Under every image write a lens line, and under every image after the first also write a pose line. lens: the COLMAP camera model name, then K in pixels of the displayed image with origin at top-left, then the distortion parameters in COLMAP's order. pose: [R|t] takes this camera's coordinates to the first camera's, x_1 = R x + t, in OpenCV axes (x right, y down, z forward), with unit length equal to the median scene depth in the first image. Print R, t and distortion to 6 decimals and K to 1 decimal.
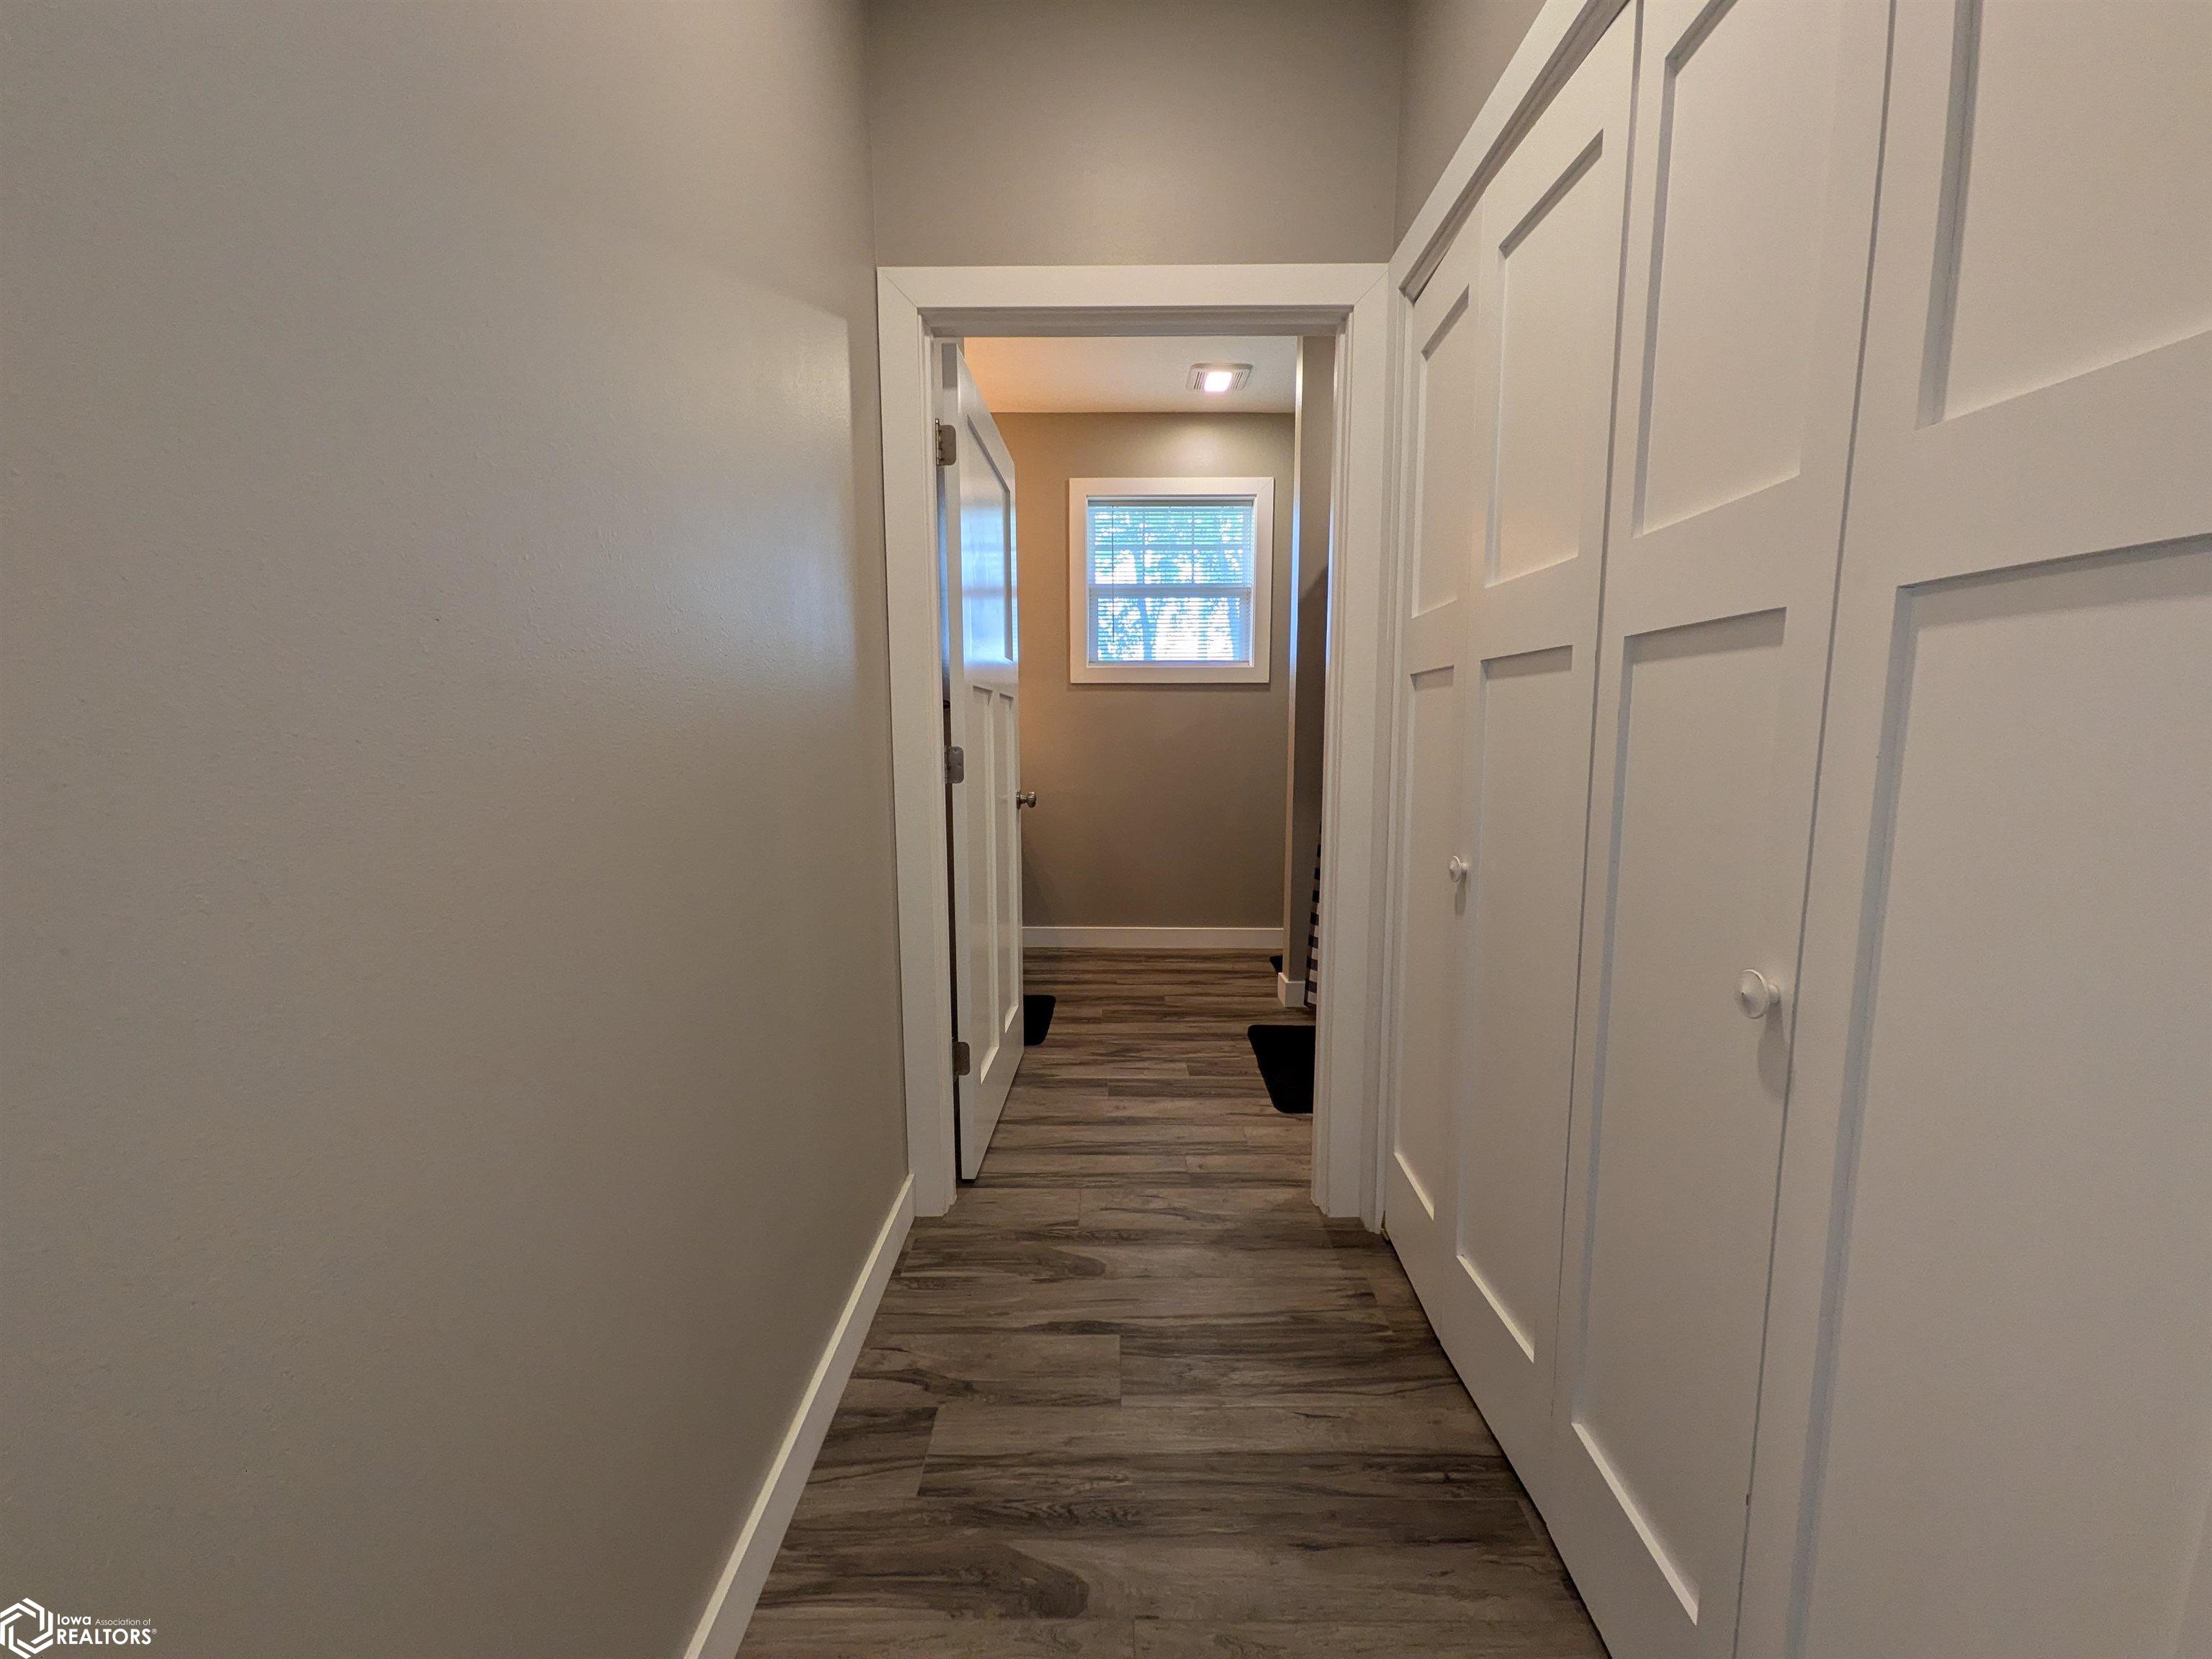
lens RADIAL K [[868.0, 0, 1109.2], [0, 868.0, 829.9], [0, 0, 1]] dist [0.006108, -0.001866]
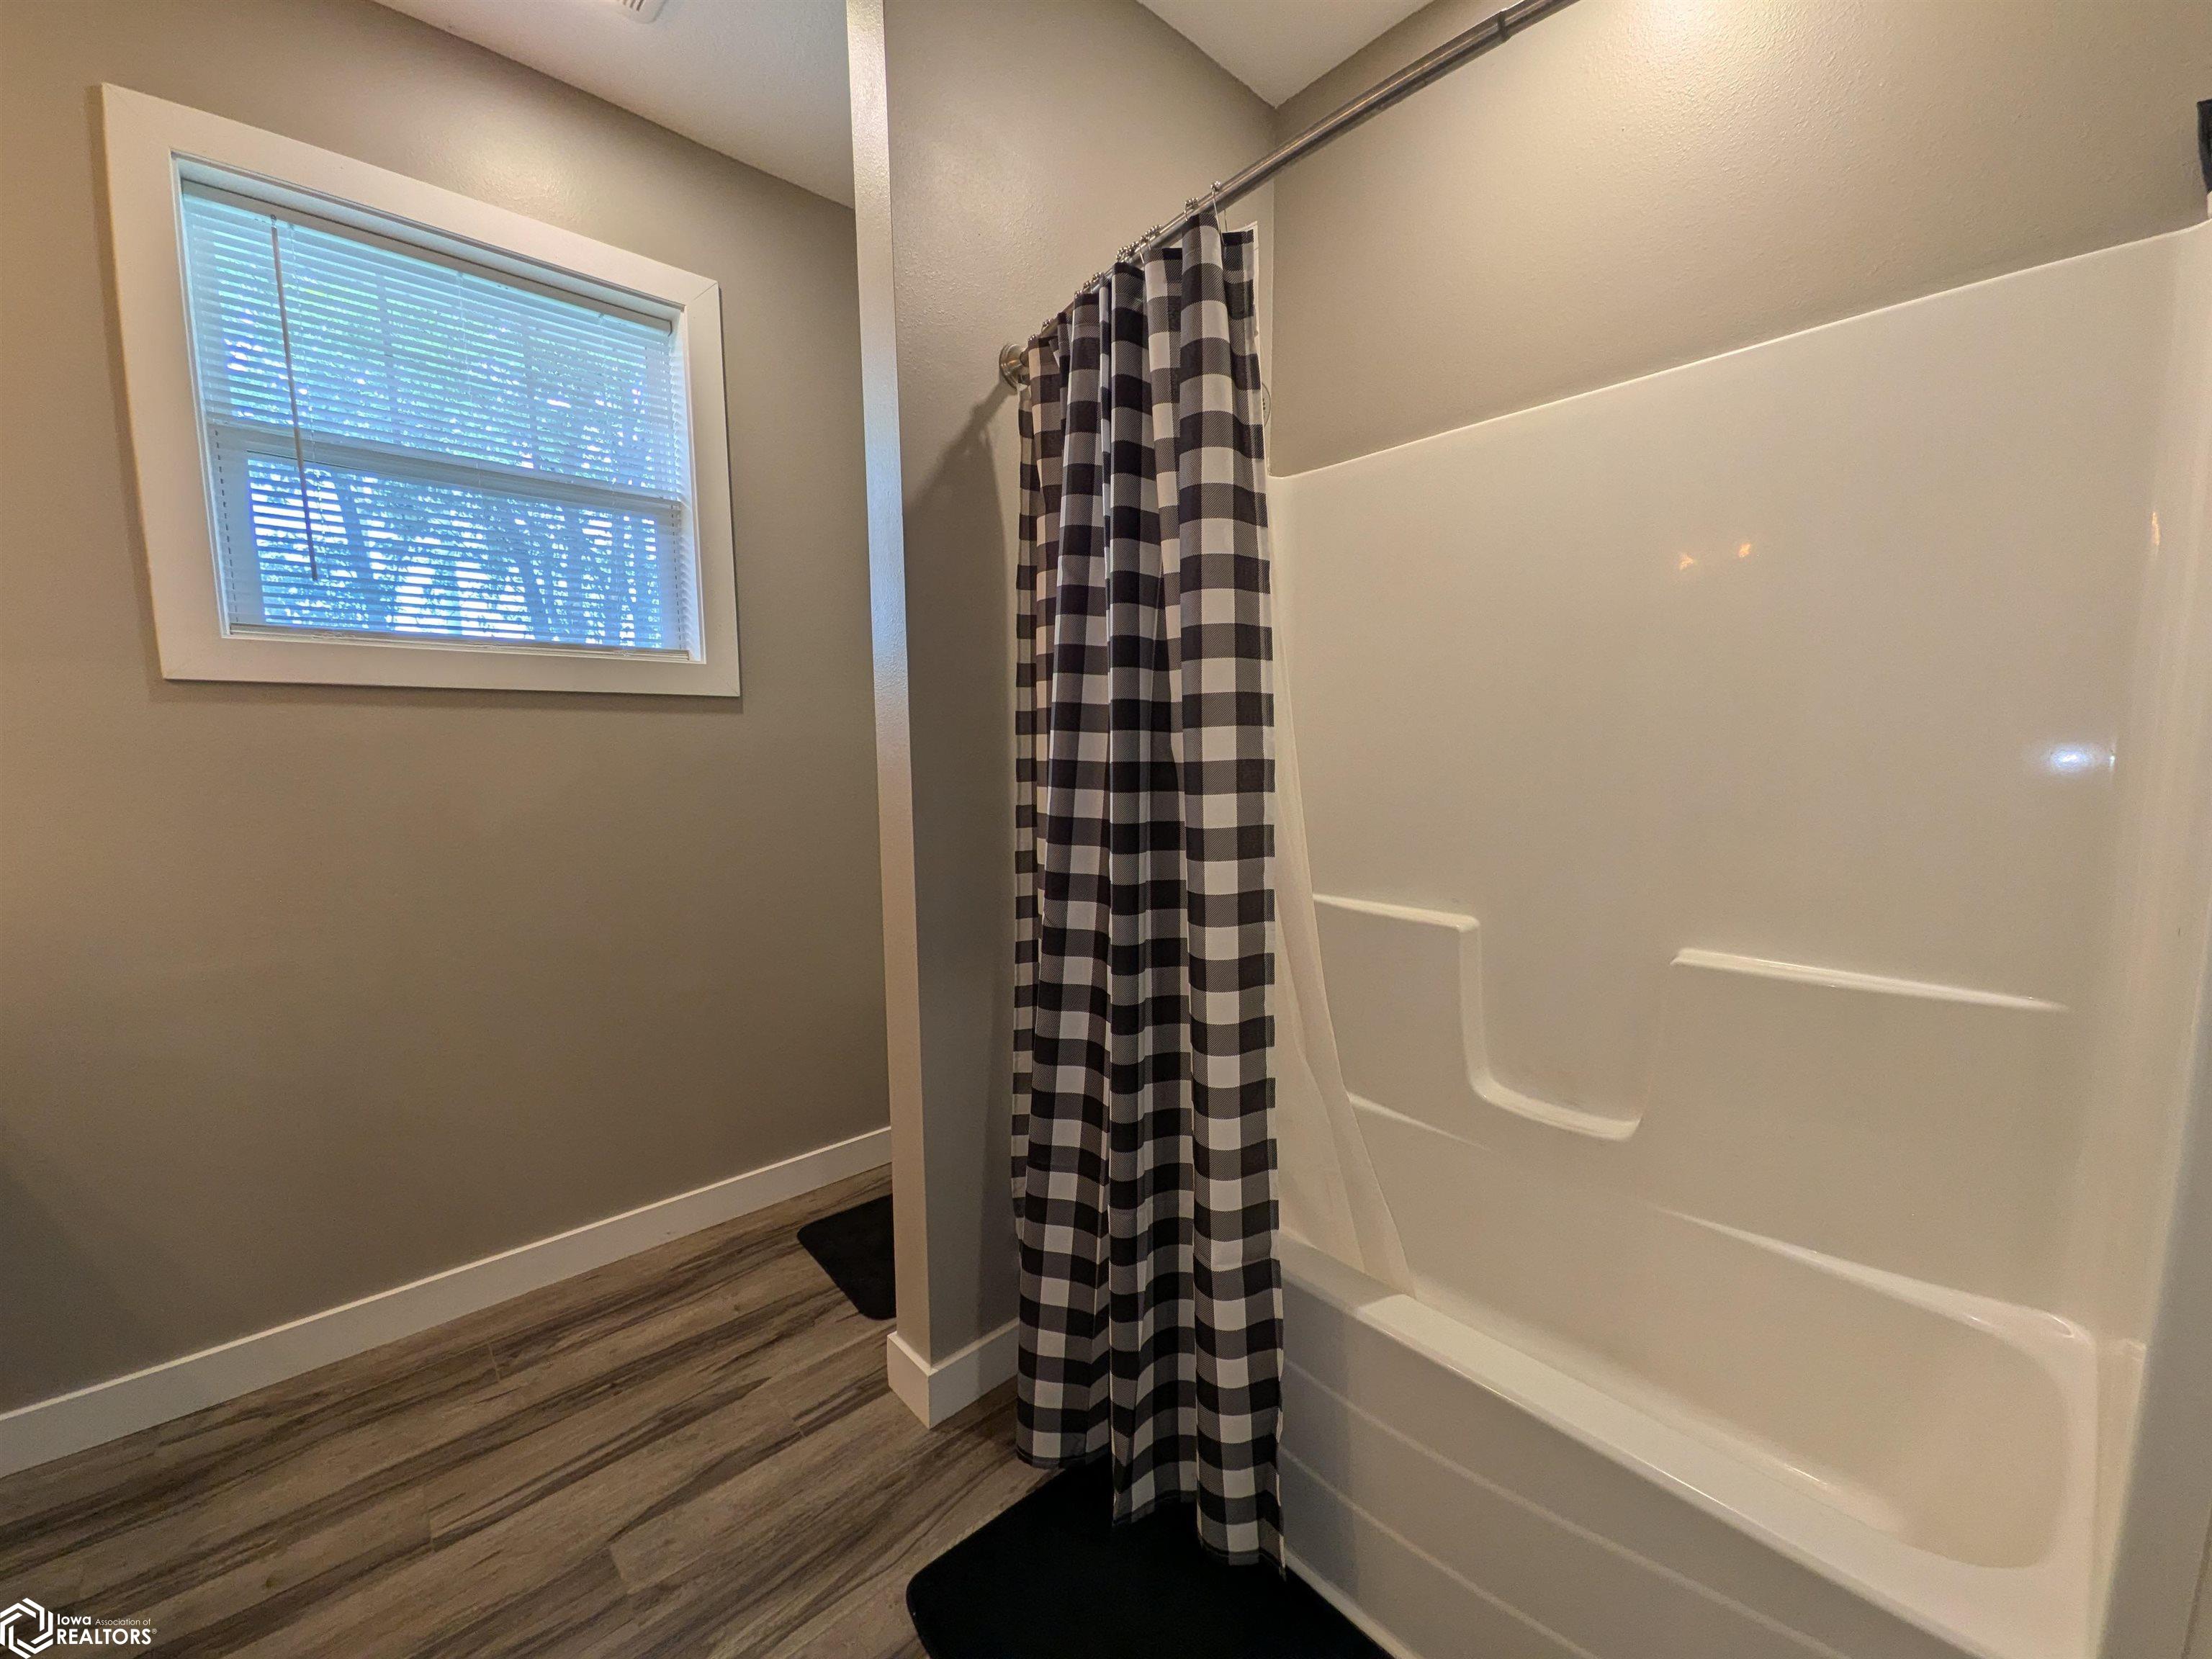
lens RADIAL K [[868.0, 0, 1100.2], [0, 868.0, 833.8], [0, 0, 1]] dist [0.006108, -0.001866]
pose [[0.738163, -0.073280, 0.670631, -0.010667], [0.085897, 0.996201, 0.014309, -0.124375], [-0.669132, 0.047043, 0.741653, 0.776961]]
